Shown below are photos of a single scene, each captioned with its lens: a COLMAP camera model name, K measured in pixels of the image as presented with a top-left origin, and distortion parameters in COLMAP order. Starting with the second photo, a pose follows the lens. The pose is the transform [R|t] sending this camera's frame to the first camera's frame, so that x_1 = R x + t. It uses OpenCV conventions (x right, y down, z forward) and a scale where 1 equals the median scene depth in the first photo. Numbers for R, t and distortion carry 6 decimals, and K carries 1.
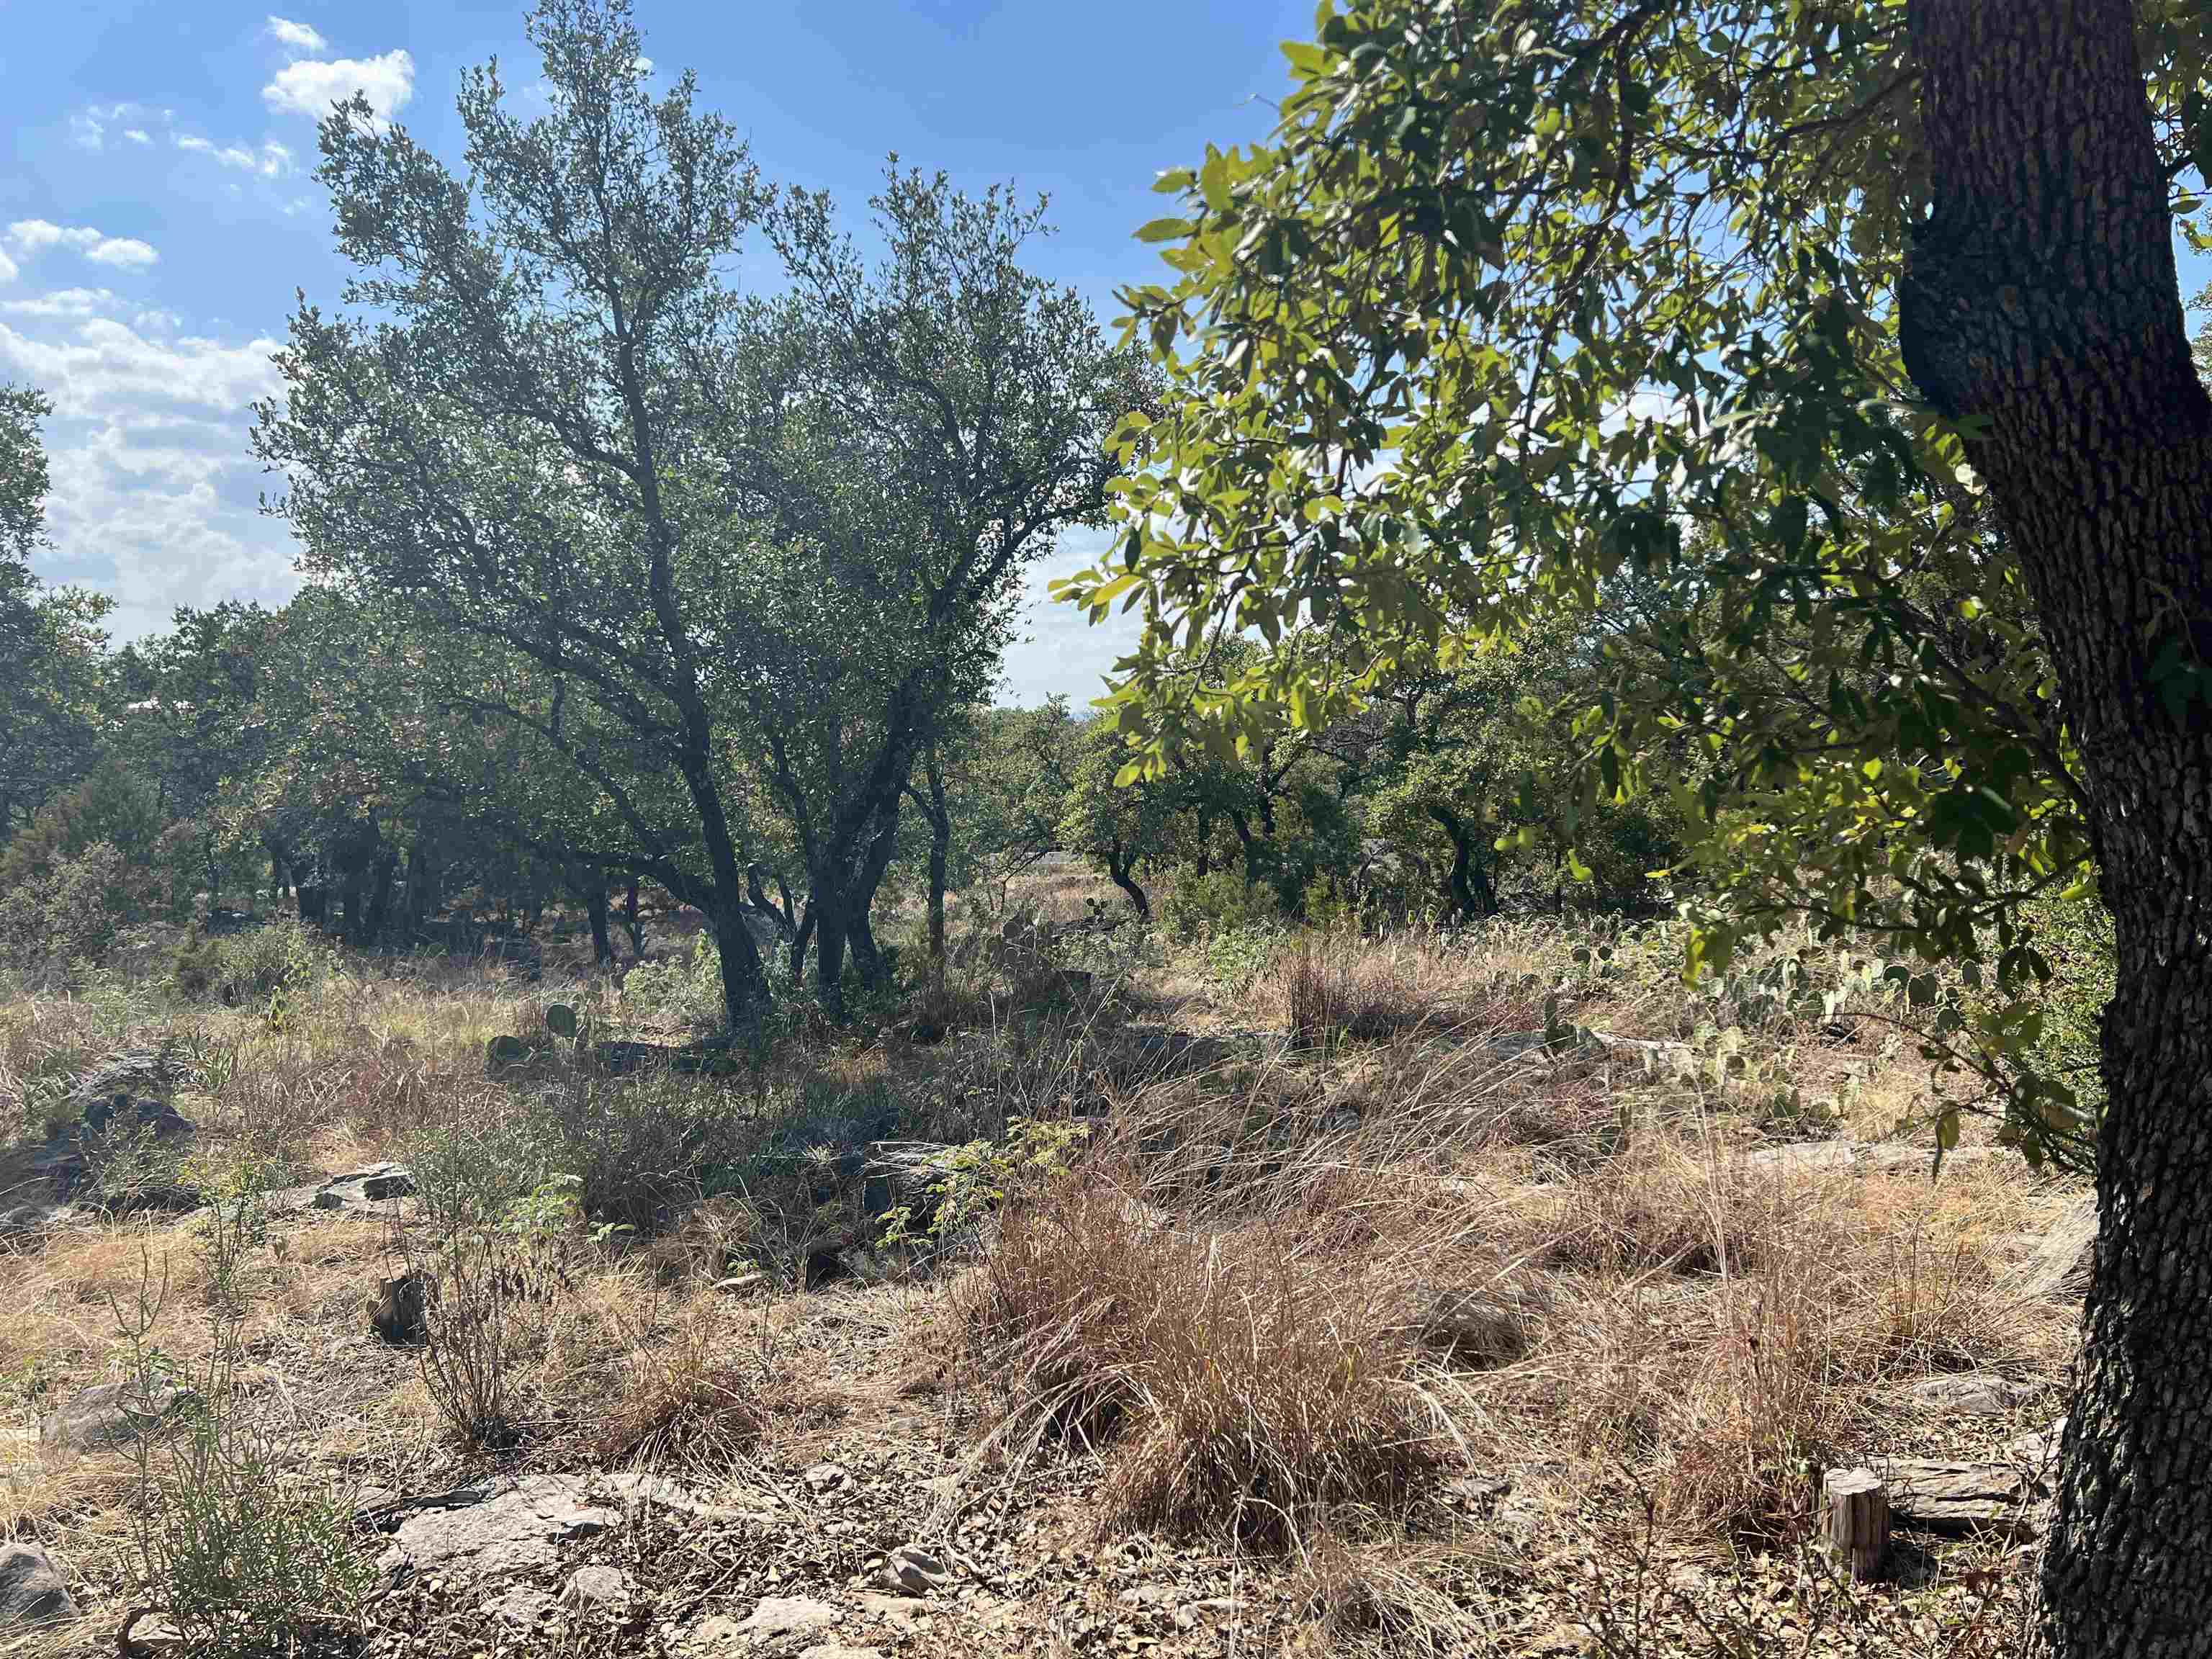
lens RADIAL K [[1591.7, 0, 1113.1], [0, 1591.7, 835.2], [0, 0, 1]] dist [0.030392, -0.046208]
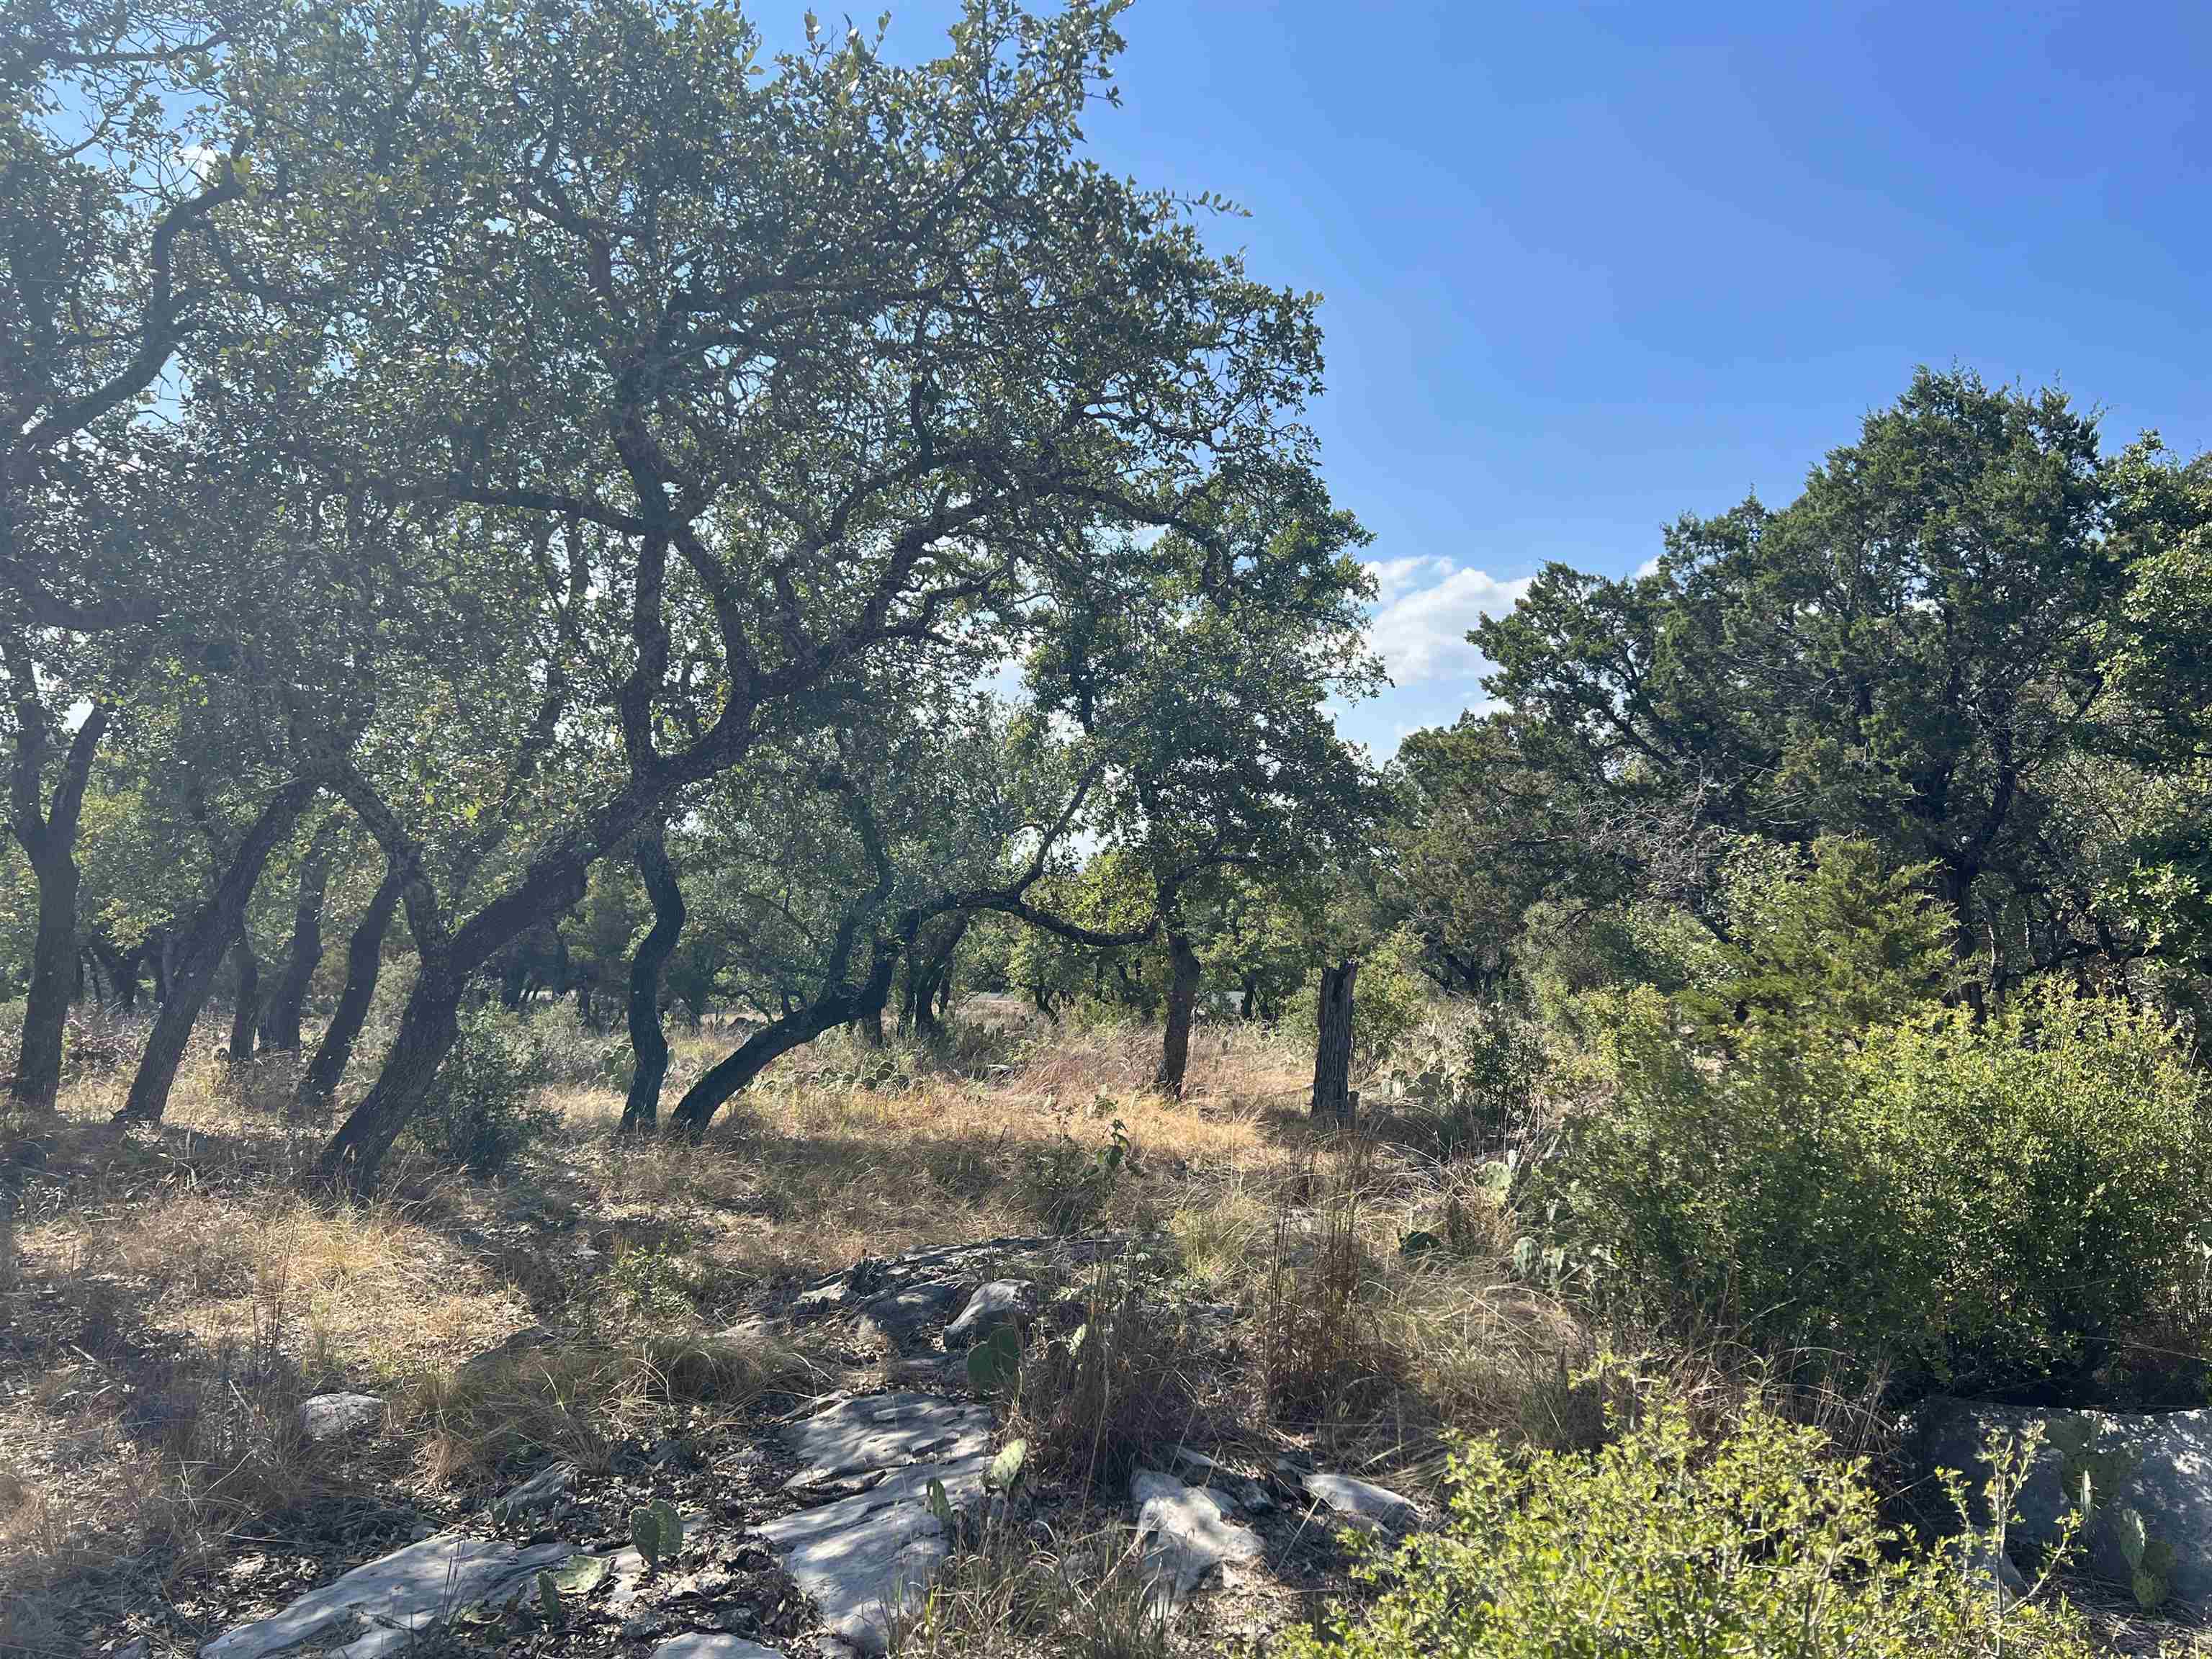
lens RADIAL K [[1591.7, 0, 1113.1], [0, 1591.7, 835.2], [0, 0, 1]] dist [0.030392, -0.046208]
pose [[0.997479, 0.045853, 0.054163, -0.113661], [-0.040562, 0.994646, -0.095047, 0.050585], [-0.058231, 0.092611, 0.993998, -3.086106]]
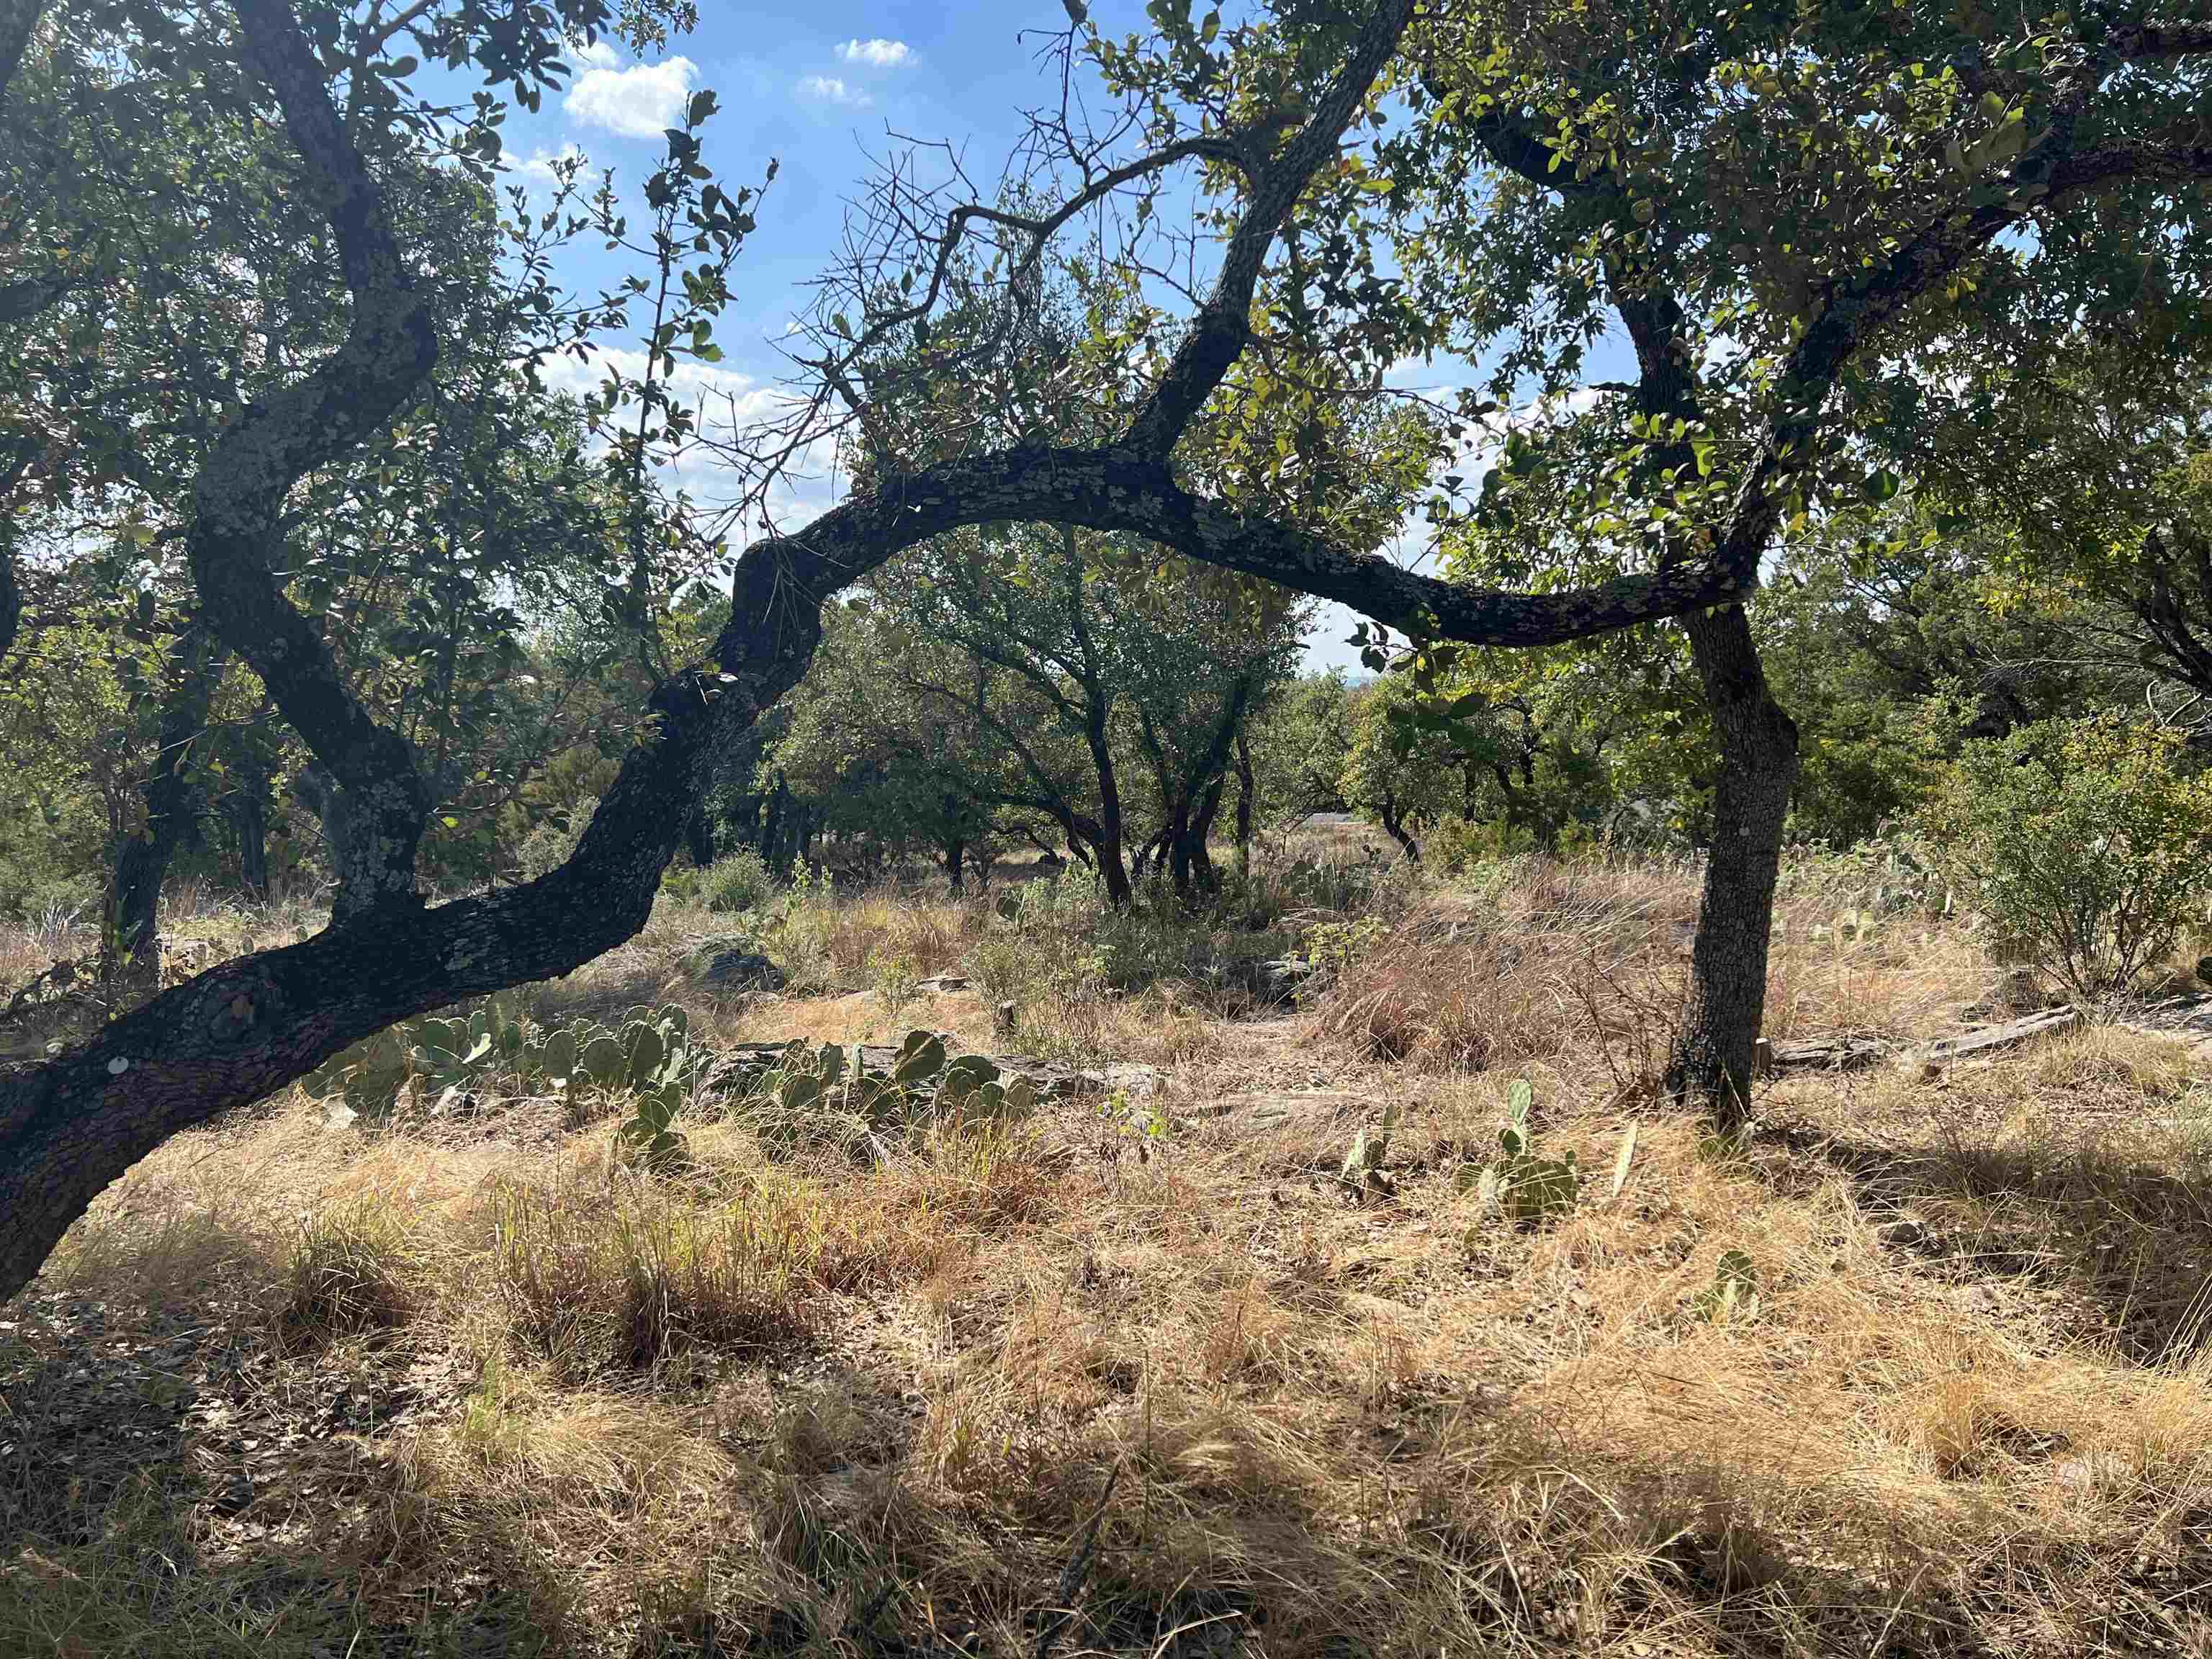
lens RADIAL K [[1580.8, 0, 1106.0], [0, 1580.8, 829.5], [0, 0, 1]] dist [0.025199, -0.047107]
pose [[0.985082, -0.004044, -0.172041, -0.021998], [0.007090, 0.999829, 0.017097, 0.042754], [0.171942, -0.018062, 0.984941, -0.771902]]
